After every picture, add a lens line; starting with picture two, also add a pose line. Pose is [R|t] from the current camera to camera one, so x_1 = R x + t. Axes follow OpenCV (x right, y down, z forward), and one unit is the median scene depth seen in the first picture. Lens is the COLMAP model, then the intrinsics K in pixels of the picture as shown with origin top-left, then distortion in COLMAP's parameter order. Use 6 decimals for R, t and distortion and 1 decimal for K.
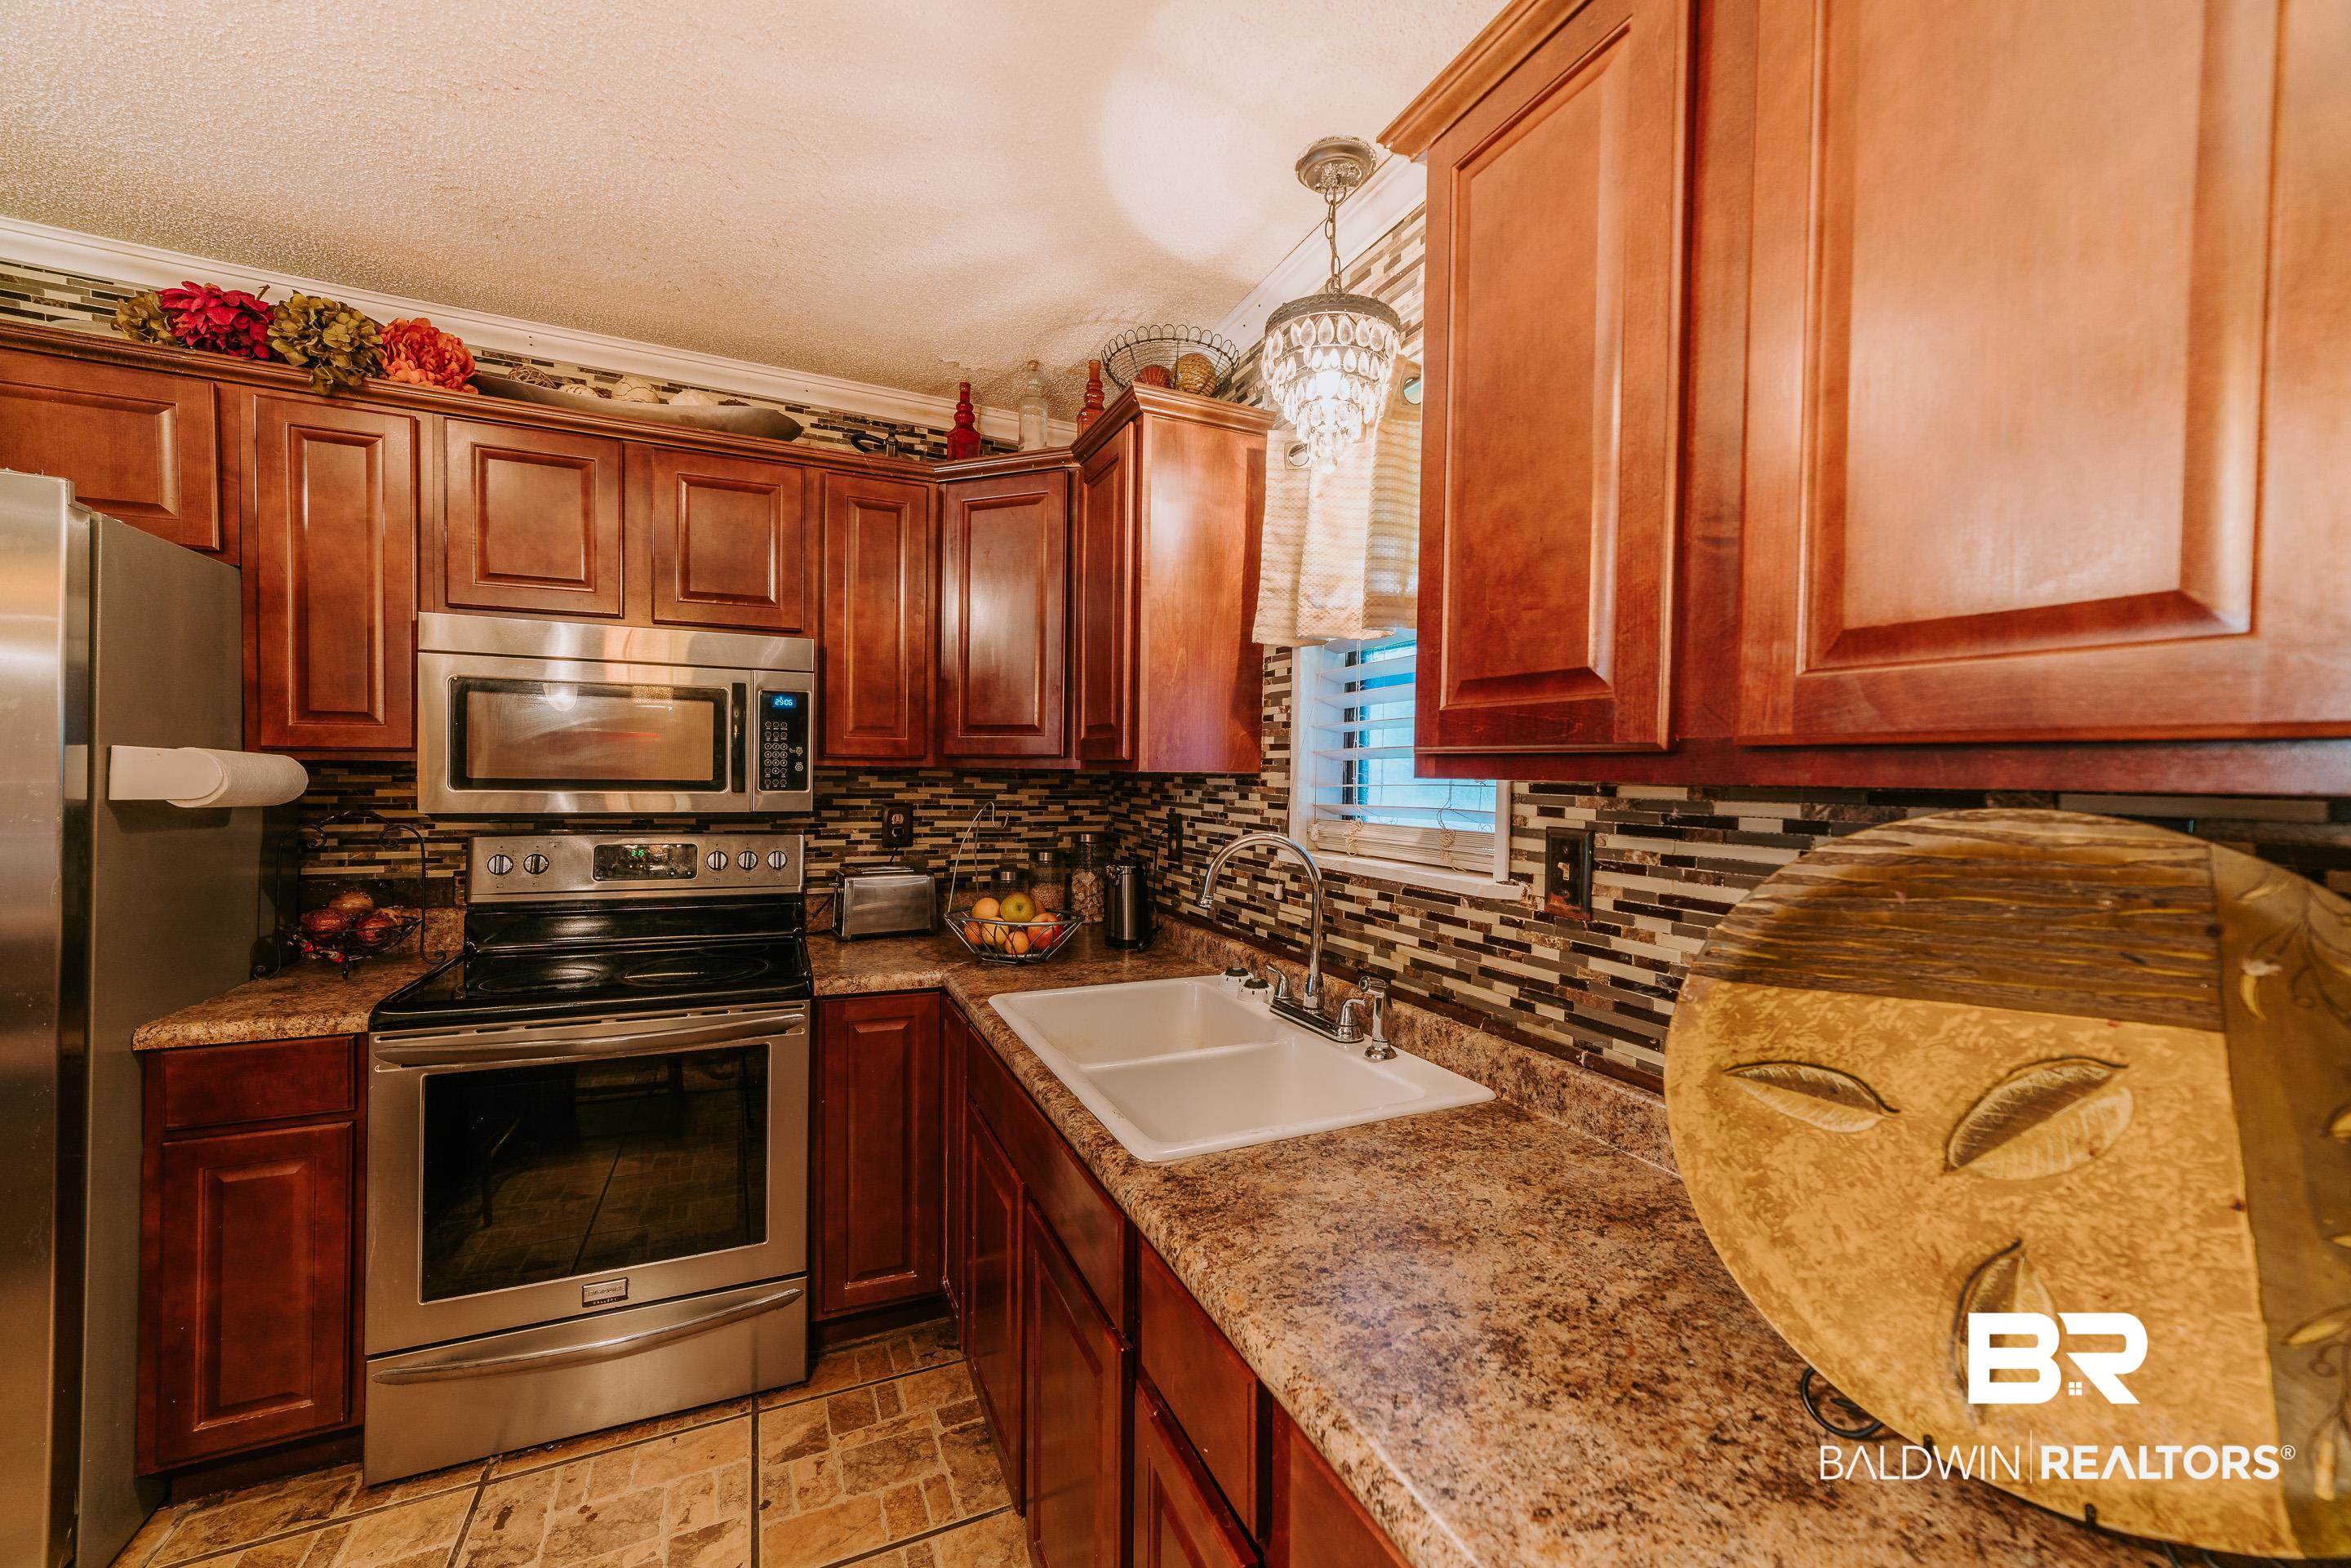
lens RADIAL K [[908.6, 0, 1169.1], [0, 908.6, 790.4], [0, 0, 1]] dist [-0.022462, 0.006577]
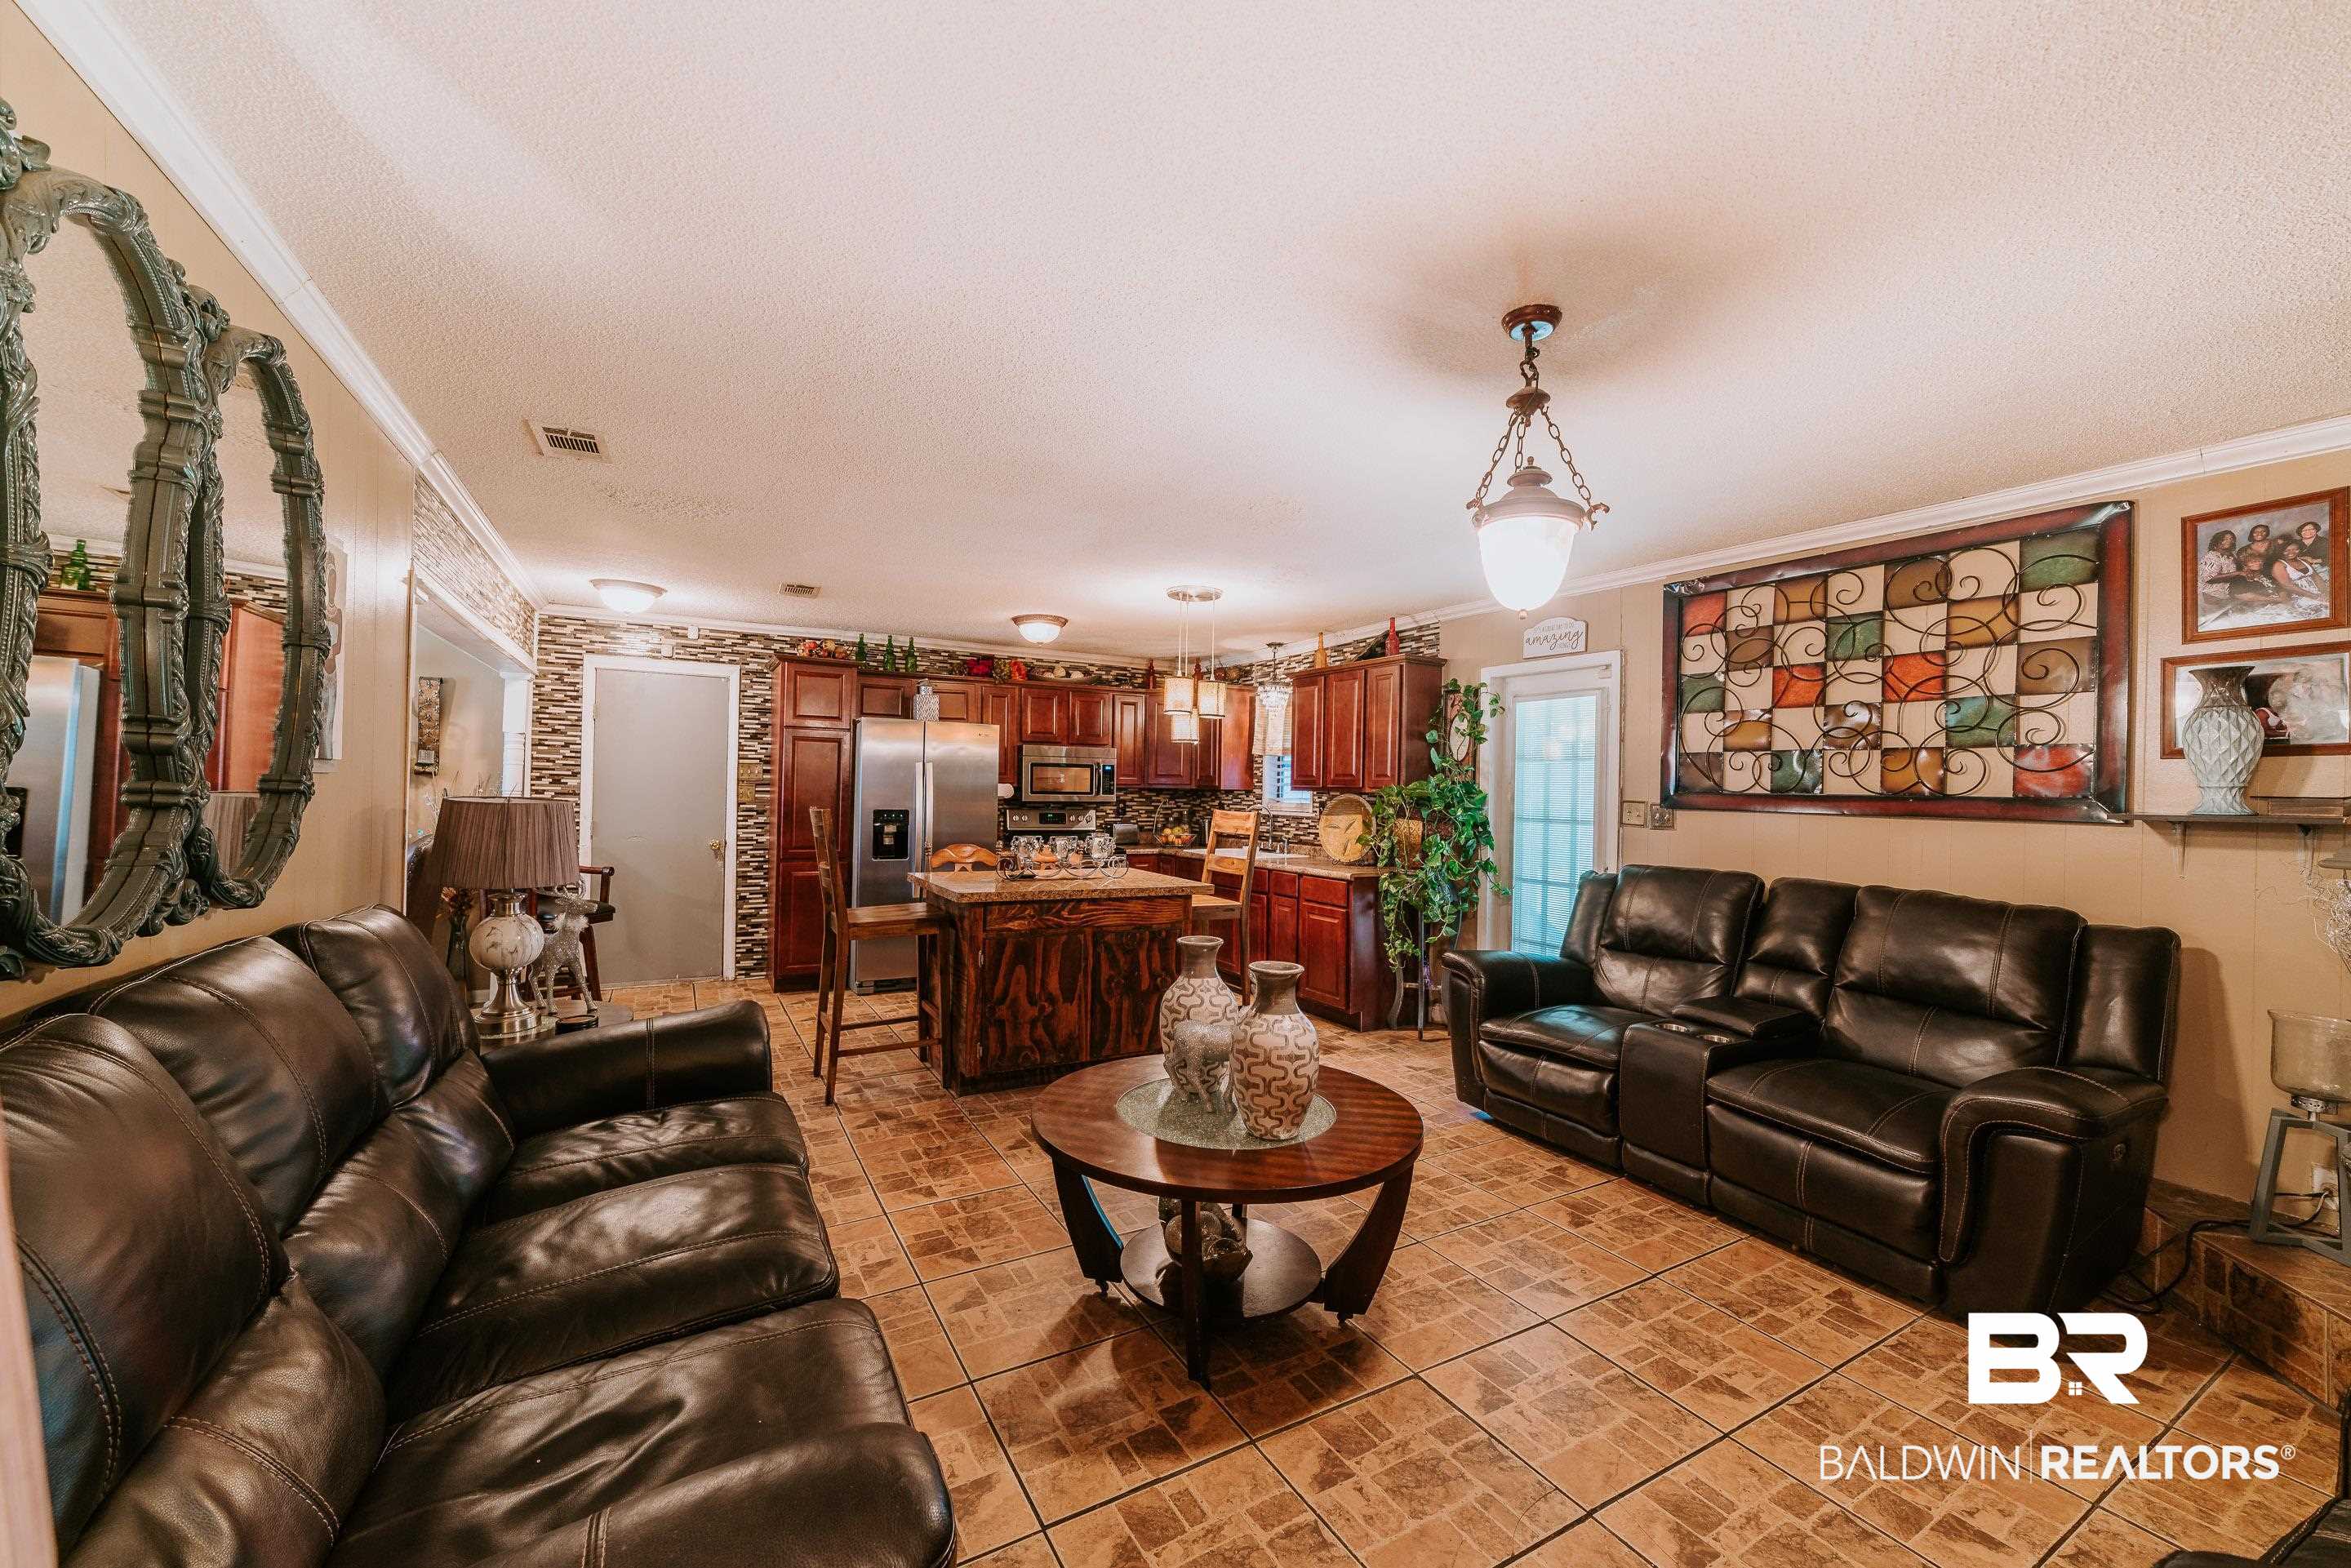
lens RADIAL K [[908.6, 0, 1170.2], [0, 908.6, 777.3], [0, 0, 1]] dist [-0.022462, 0.006577]
pose [[0.997846, 0.002025, 0.065570, -0.544294], [0.000043, 0.999503, -0.031517, 0.052293], [-0.065601, 0.031452, 0.997350, -2.979172]]
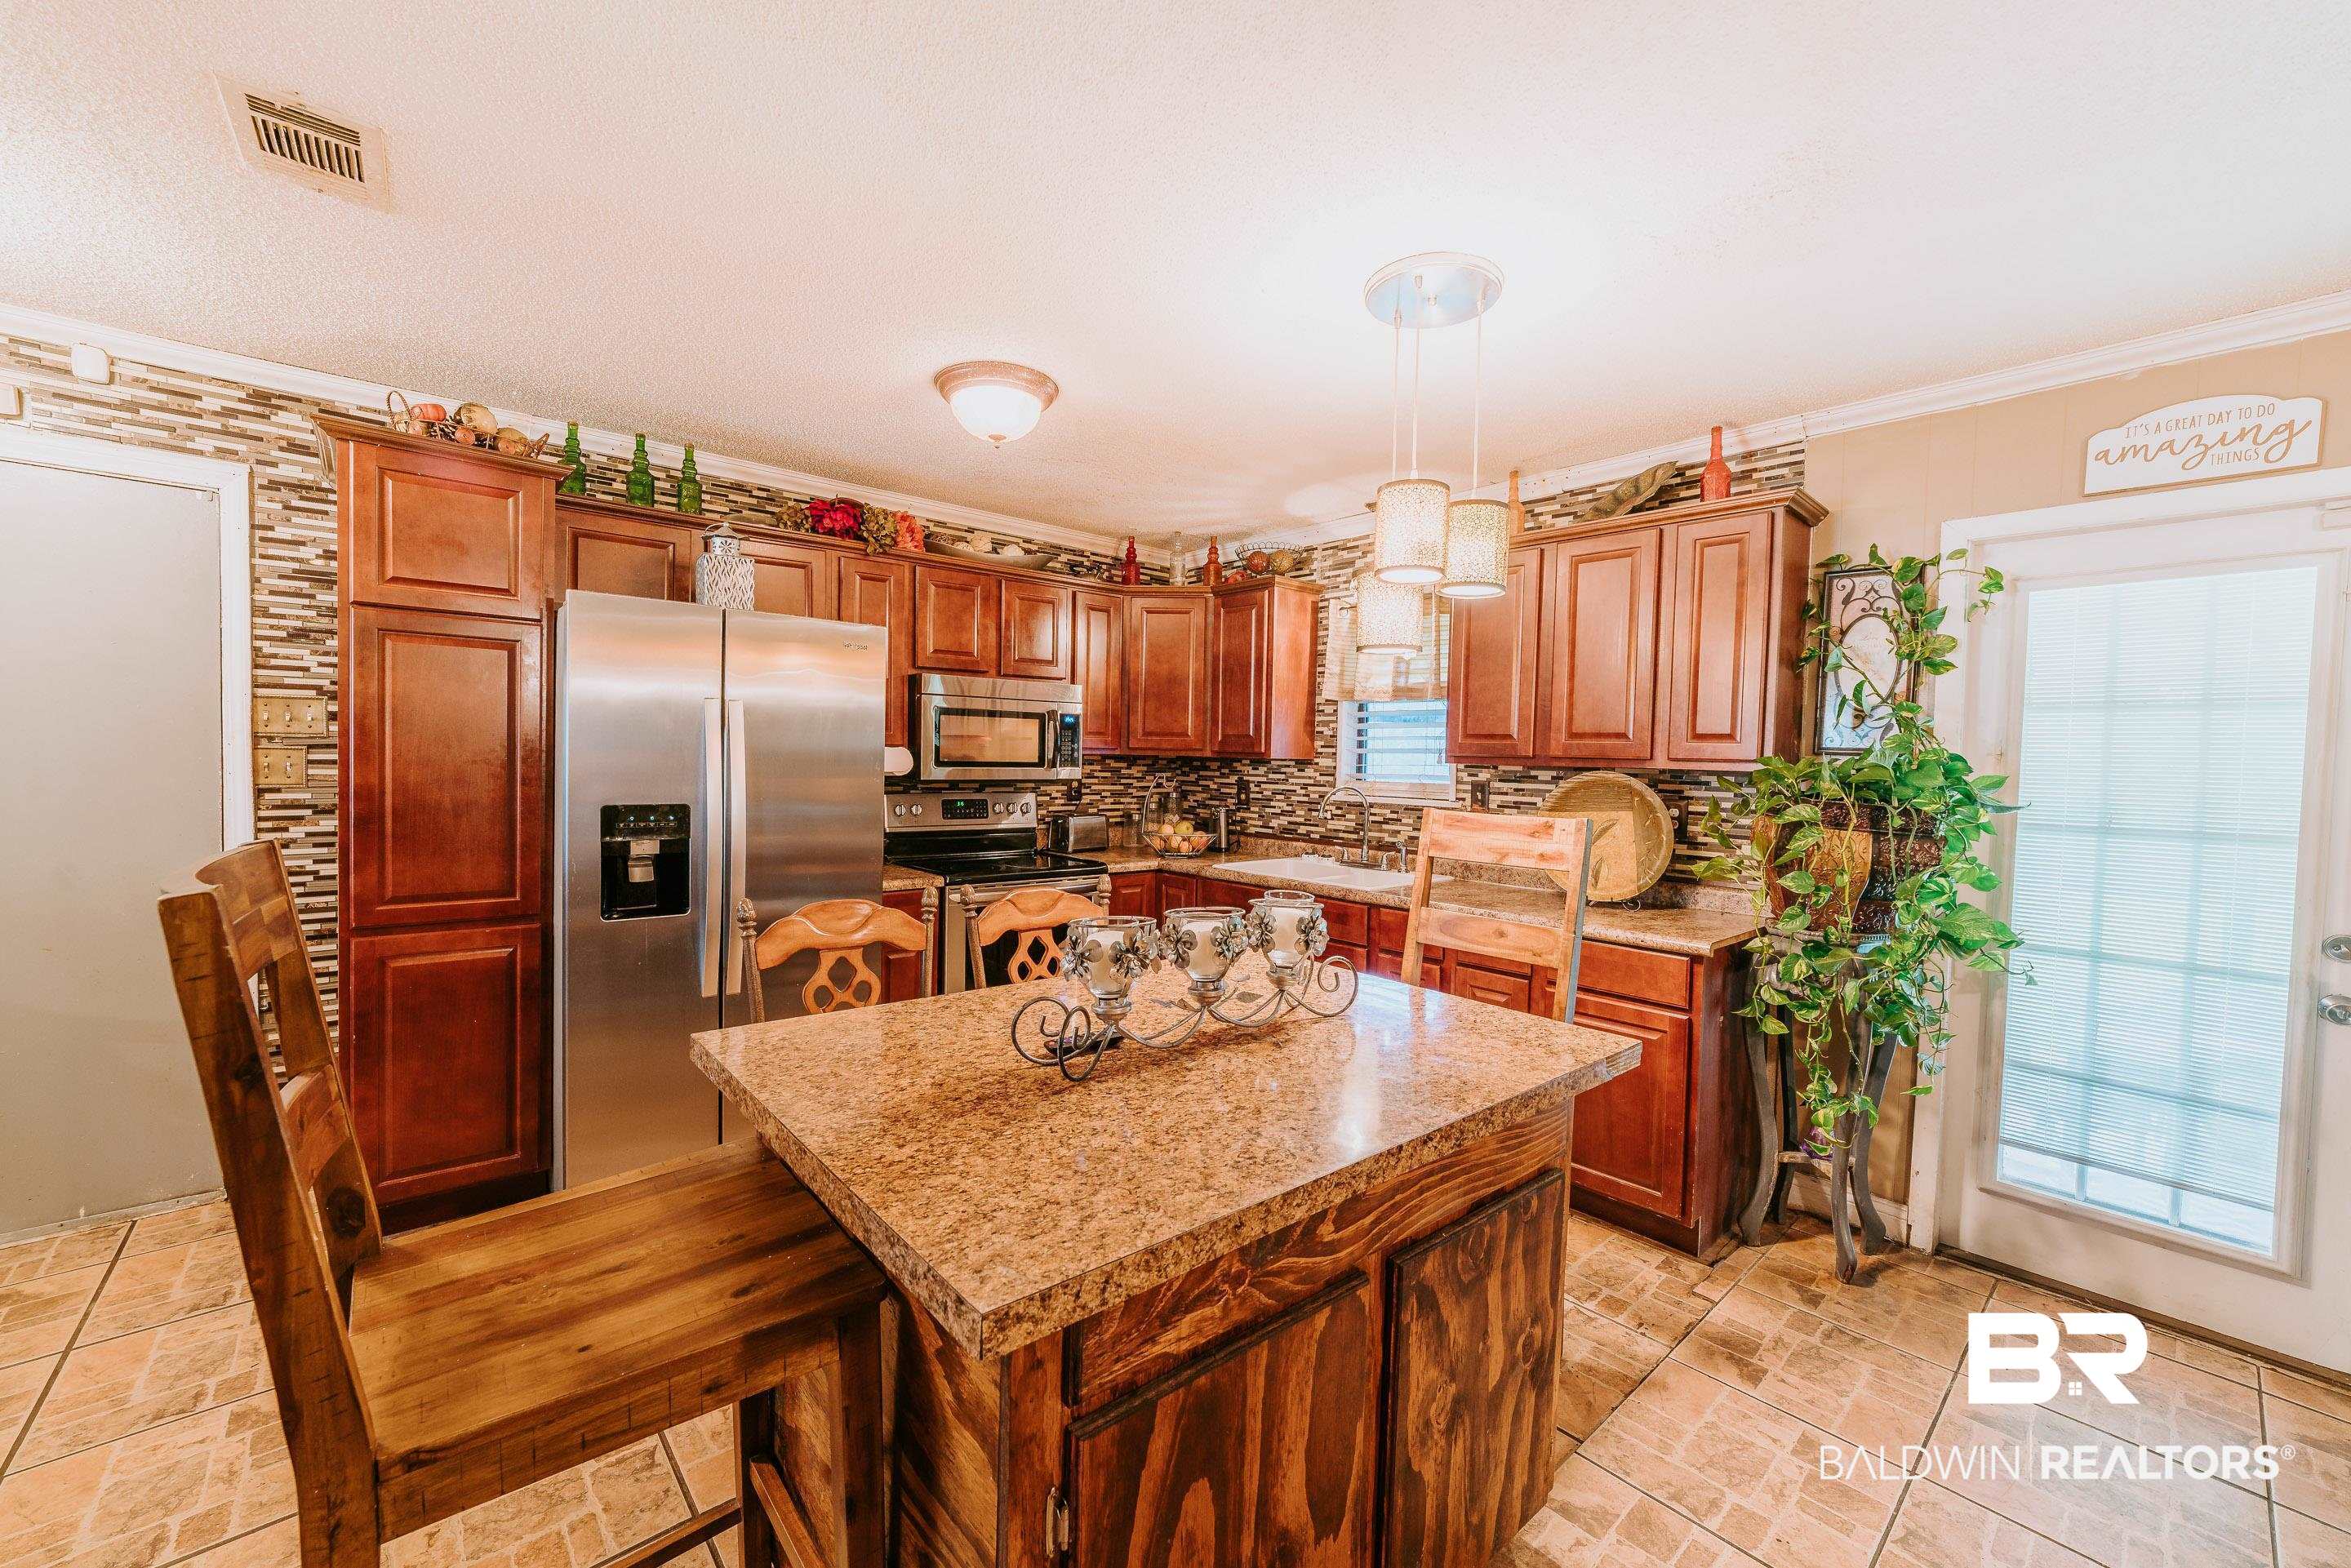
lens RADIAL K [[908.6, 0, 1180.1], [0, 908.6, 786.1], [0, 0, 1]] dist [-0.022462, 0.006577]
pose [[0.959906, -0.005097, 0.280275, -0.953456], [-0.000357, 0.999812, 0.019403, 0.003231], [-0.280321, -0.018725, 0.959724, -1.112108]]
